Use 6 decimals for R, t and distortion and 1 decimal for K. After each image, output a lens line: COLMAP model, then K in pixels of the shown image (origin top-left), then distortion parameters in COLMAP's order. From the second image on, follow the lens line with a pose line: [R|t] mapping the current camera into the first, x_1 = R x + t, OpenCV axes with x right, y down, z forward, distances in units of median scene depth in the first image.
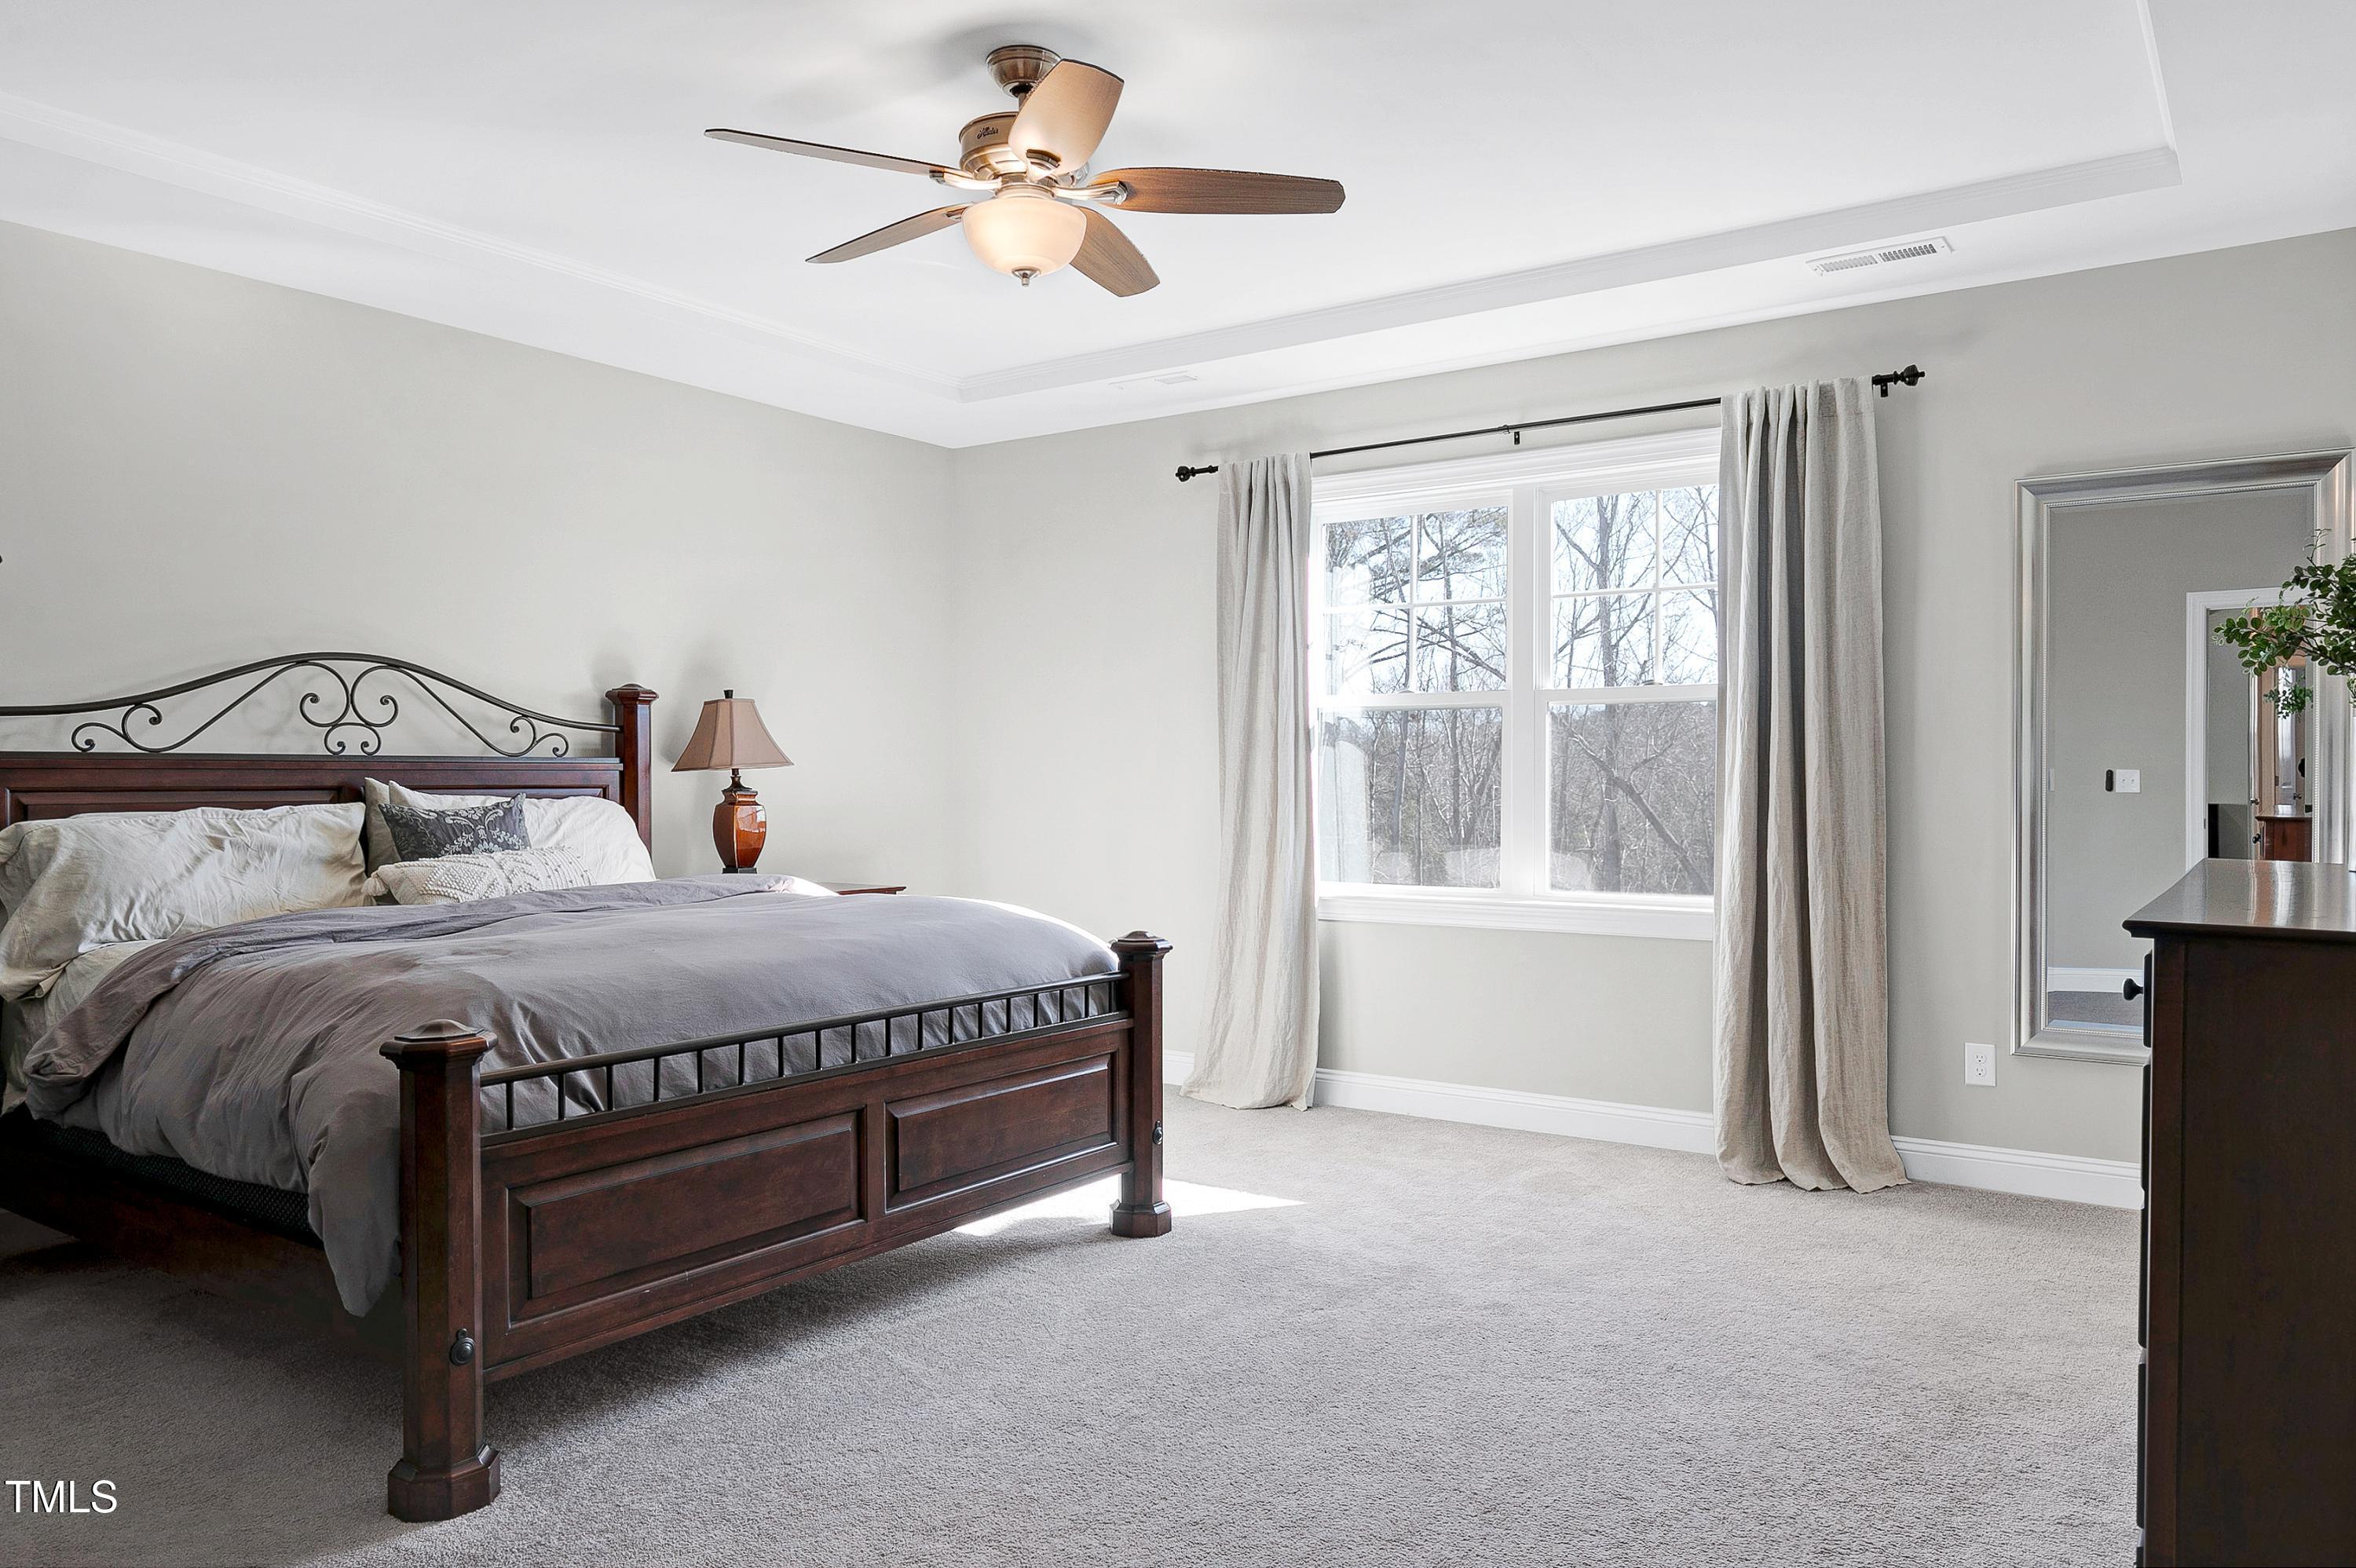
lens RADIAL K [[1611.4, 0, 1178.0], [0, 1611.4, 784.0], [0, 0, 1]] dist [0.000448, -0.001310]
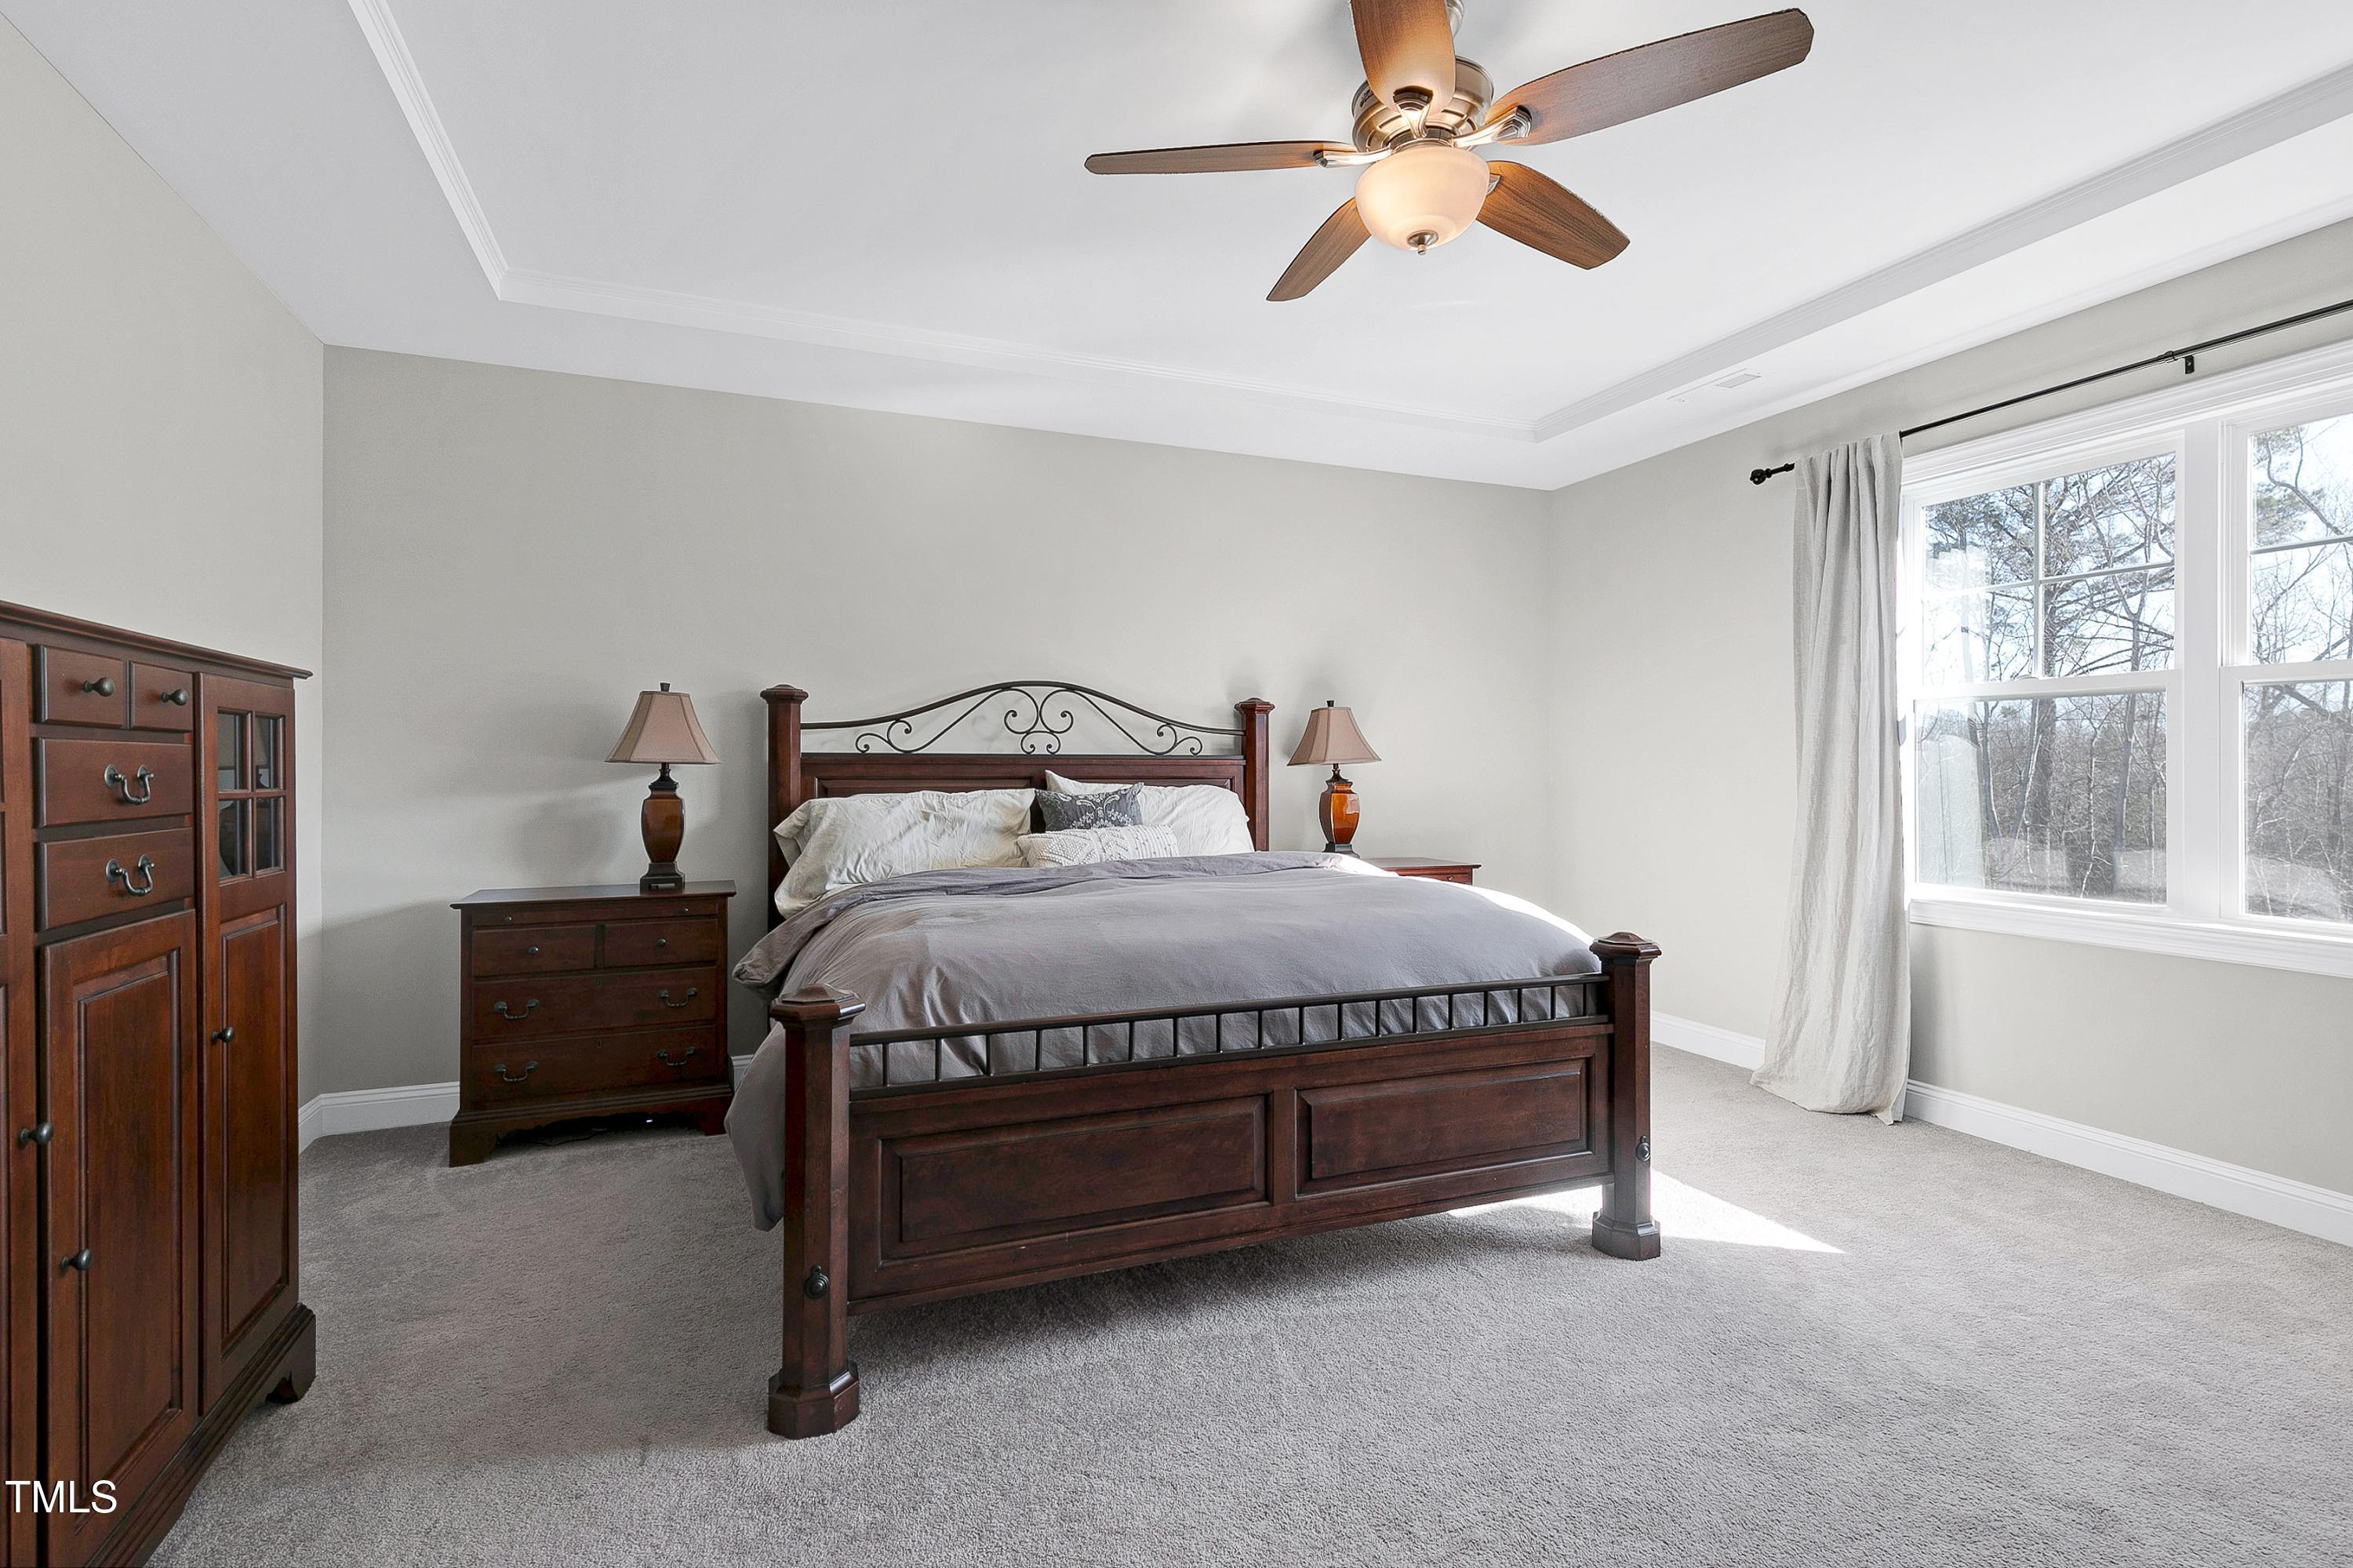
lens RADIAL K [[1089.5, 0, 1169.6], [0, 1089.5, 764.4], [0, 0, 1]] dist [0.010361, -0.001514]
pose [[0.834054, -0.000867, -0.551682, 0.106835], [-0.004503, 0.999955, -0.008379, -0.001849], [0.551665, 0.009472, 0.834012, 0.303399]]
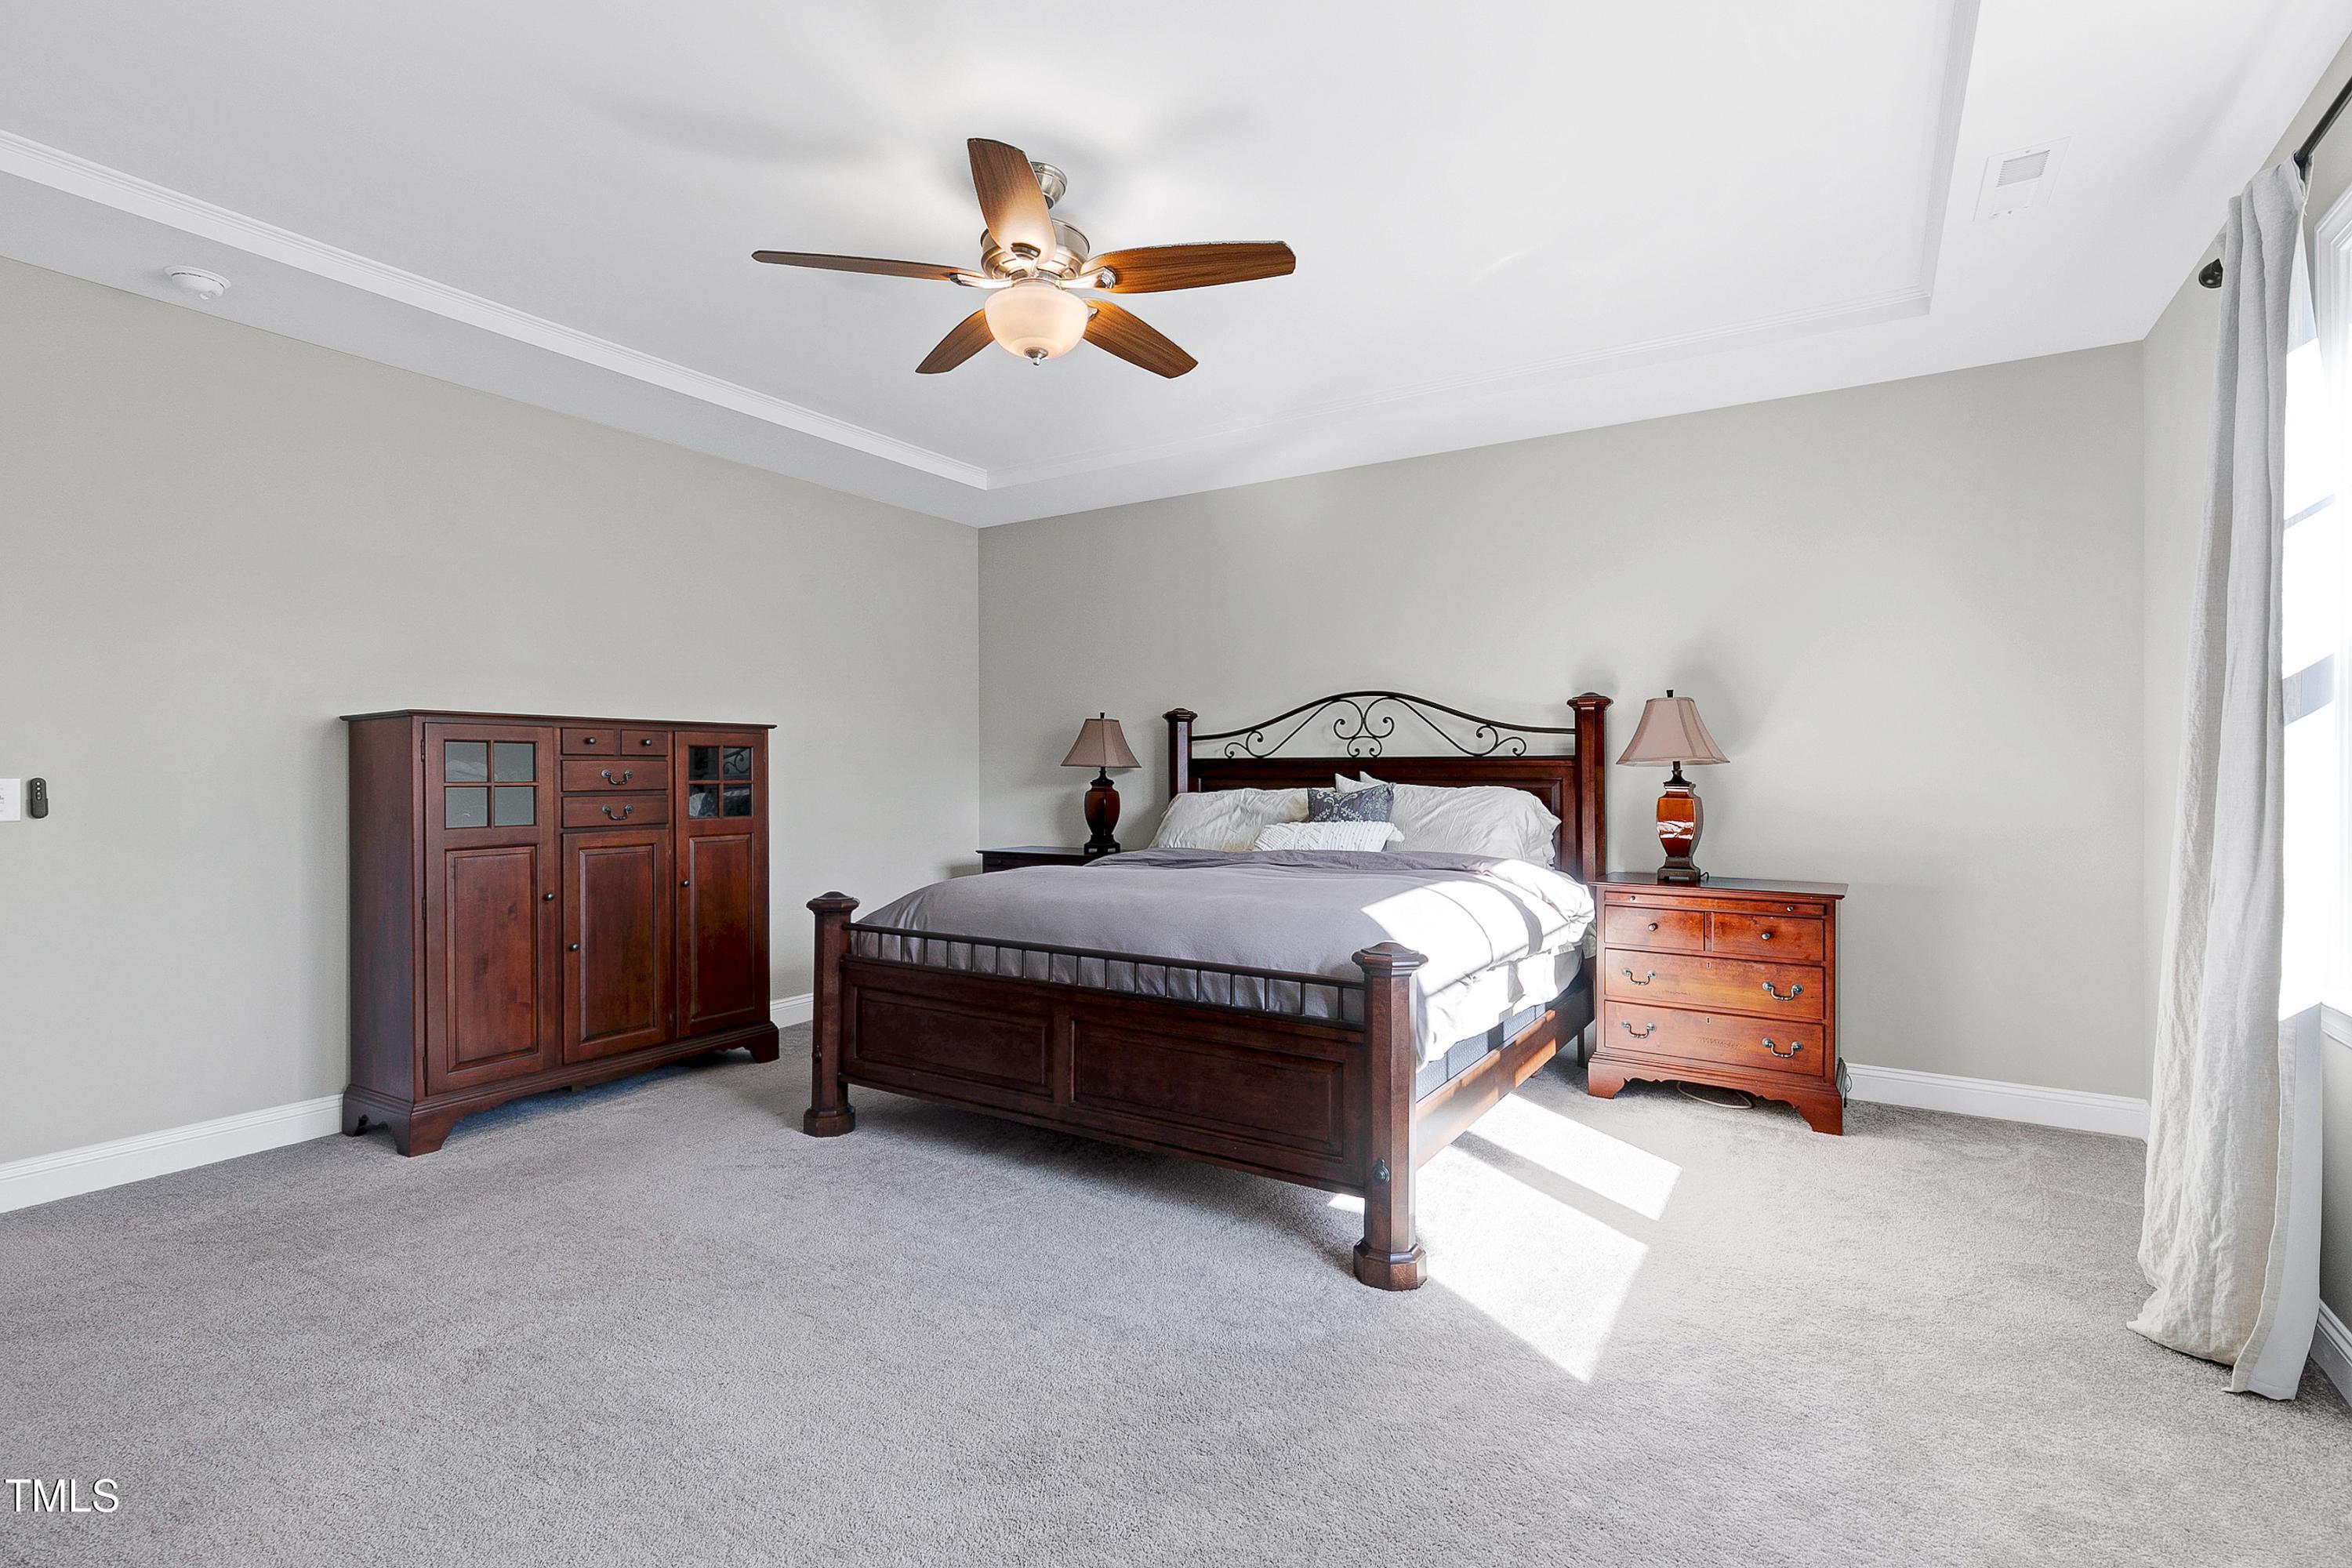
lens RADIAL K [[1089.0, 0, 1169.1], [0, 1089.0, 764.4], [0, 0, 1]] dist [0.010361, -0.001514]
pose [[0.043575, -0.006442, -0.999029, 0.570287], [-0.004156, 0.999969, -0.006630, -0.003392], [0.999042, 0.004441, 0.043547, 0.834853]]
